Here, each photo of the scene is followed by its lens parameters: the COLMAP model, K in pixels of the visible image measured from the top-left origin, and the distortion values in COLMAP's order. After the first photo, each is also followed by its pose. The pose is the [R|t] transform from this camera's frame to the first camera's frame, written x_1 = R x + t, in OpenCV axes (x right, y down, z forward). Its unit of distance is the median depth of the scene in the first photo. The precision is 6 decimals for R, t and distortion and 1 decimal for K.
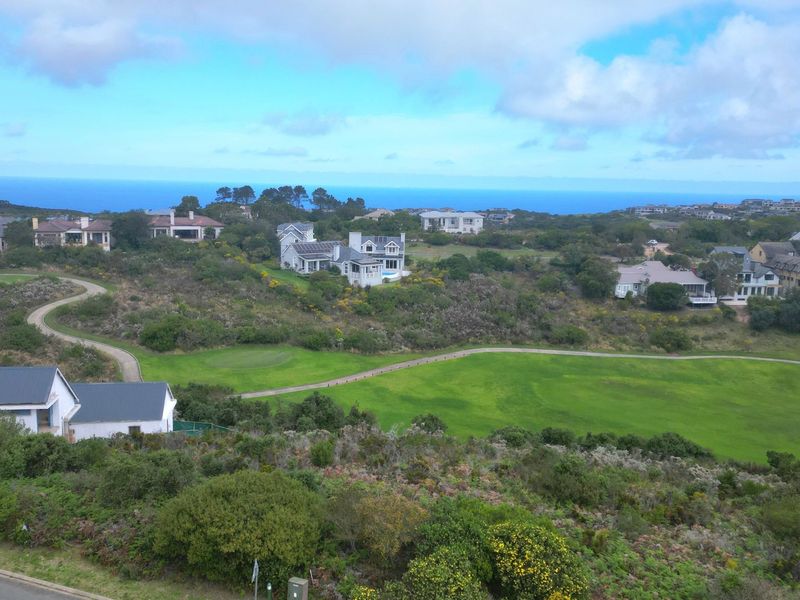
lens RADIAL K [[746.6, 0, 394.6], [0, 746.6, 298.2], [0, 0, 1]] dist [0.061060, 0.000000]
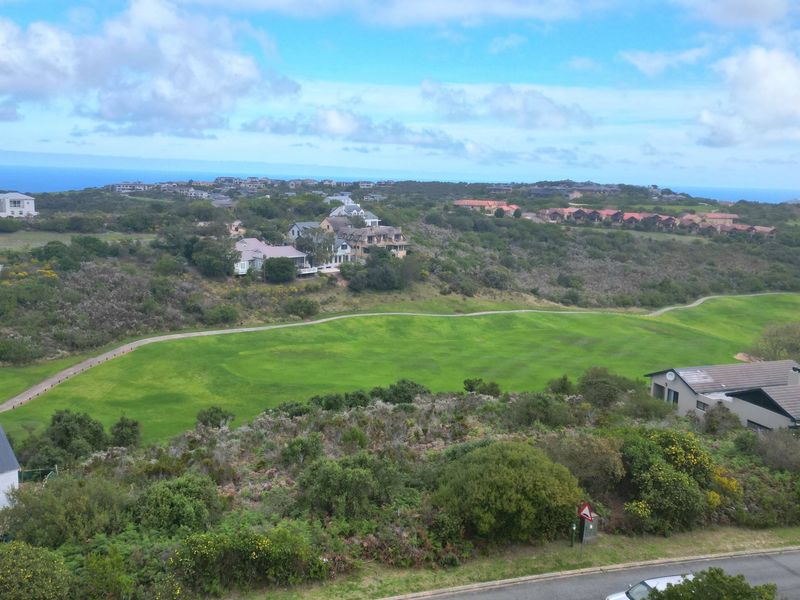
lens RADIAL K [[746.6, 0, 398.9], [0, 746.6, 299.4], [0, 0, 1]] dist [0.061060, 0.000000]
pose [[0.760005, -0.108380, 0.640817, -0.232657], [0.087552, 0.994083, 0.064291, -0.015746], [-0.643993, 0.007243, 0.764997, 0.056820]]
